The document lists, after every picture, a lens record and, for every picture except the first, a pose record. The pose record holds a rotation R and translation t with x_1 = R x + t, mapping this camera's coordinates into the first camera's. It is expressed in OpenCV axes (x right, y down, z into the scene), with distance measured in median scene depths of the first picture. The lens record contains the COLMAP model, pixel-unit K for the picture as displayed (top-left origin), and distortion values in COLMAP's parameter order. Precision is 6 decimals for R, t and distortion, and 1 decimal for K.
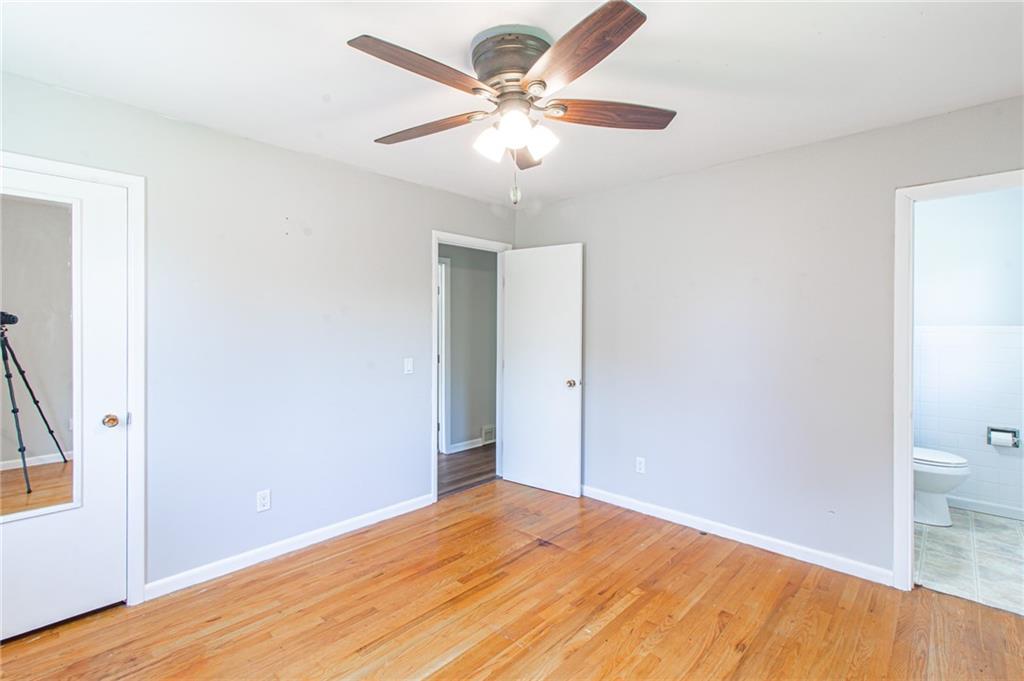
lens RADIAL K [[475.4, 0, 511.9], [0, 475.4, 333.5], [0, 0, 1]] dist [0.013303, -0.000715]
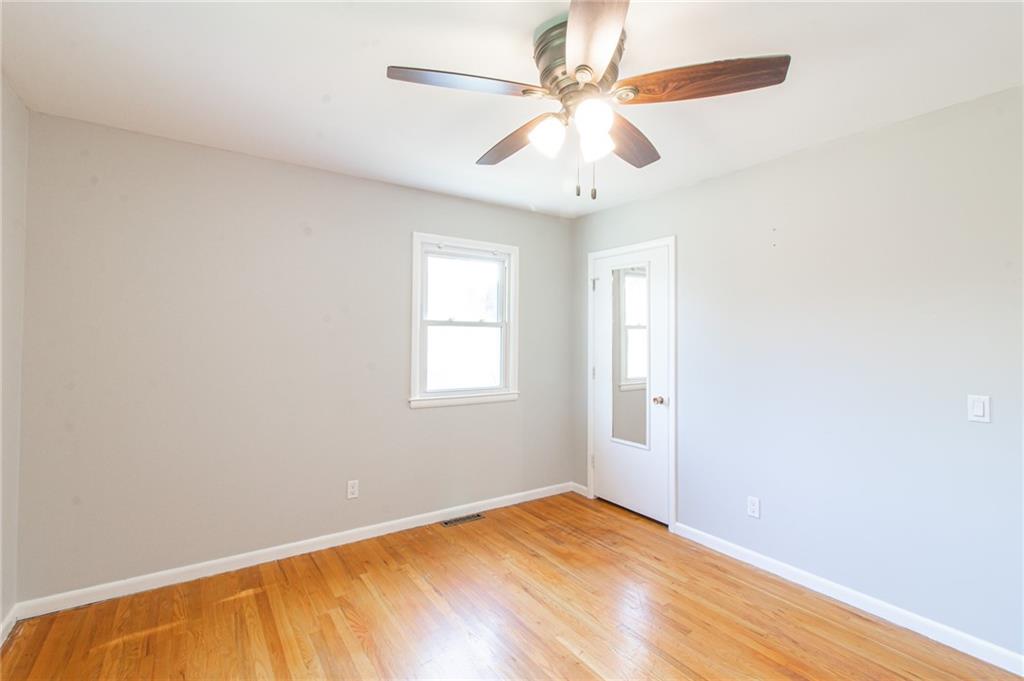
lens RADIAL K [[475.4, 0, 514.7], [0, 475.4, 334.2], [0, 0, 1]] dist [0.013303, -0.000715]
pose [[-0.213373, -0.009202, -0.976928, 0.645346], [-0.020224, 0.999783, -0.005000, -0.011145], [0.976762, 0.018691, -0.213512, 0.747090]]
